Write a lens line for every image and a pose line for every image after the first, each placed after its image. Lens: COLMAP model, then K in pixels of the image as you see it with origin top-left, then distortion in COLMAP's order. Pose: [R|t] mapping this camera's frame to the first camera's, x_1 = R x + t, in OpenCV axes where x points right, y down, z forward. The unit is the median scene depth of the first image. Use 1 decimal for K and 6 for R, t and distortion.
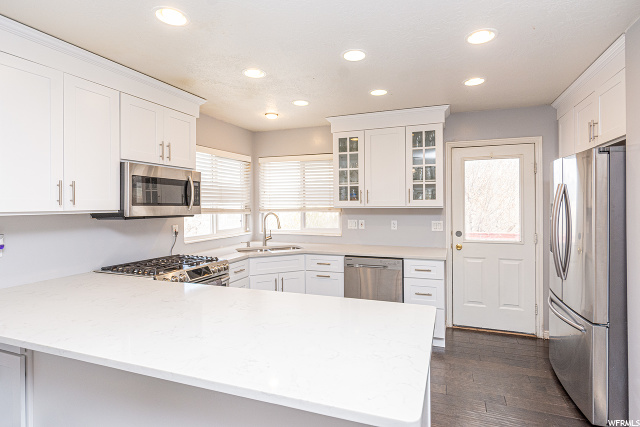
lens RADIAL K [[329.5, 0, 321.3], [0, 329.5, 206.9], [0, 0, 1]] dist [0.015019, -0.000164]
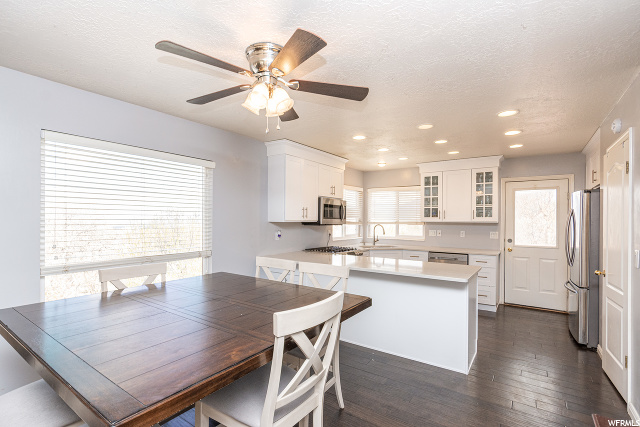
lens RADIAL K [[295.1, 0, 324.4], [0, 295.1, 222.8], [0, 0, 1]] dist [0.000580, -0.000164]
pose [[0.974422, 0.014685, -0.224247, -0.094601], [-0.013969, 0.999891, 0.004779, 0.007652], [0.224293, -0.001525, 0.974521, -0.466002]]
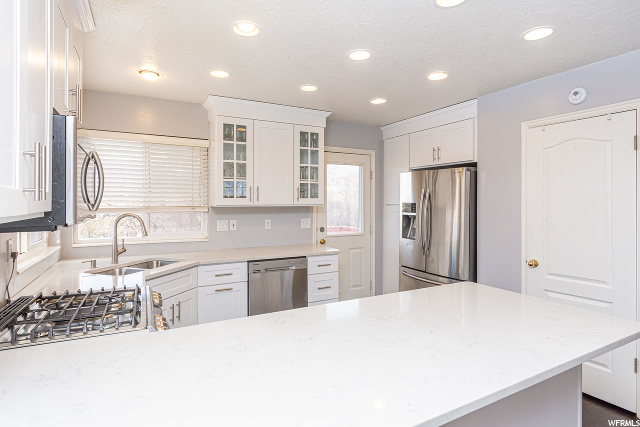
lens RADIAL K [[356.2, 0, 323.9], [0, 356.2, 204.4], [0, 0, 1]] dist [0.033232, -0.000060]
pose [[0.662435, 0.000454, 0.749119, -0.474035], [0.001283, 0.999998, -0.001741, -0.000161], [-0.749118, 0.002115, 0.662433, 0.213180]]
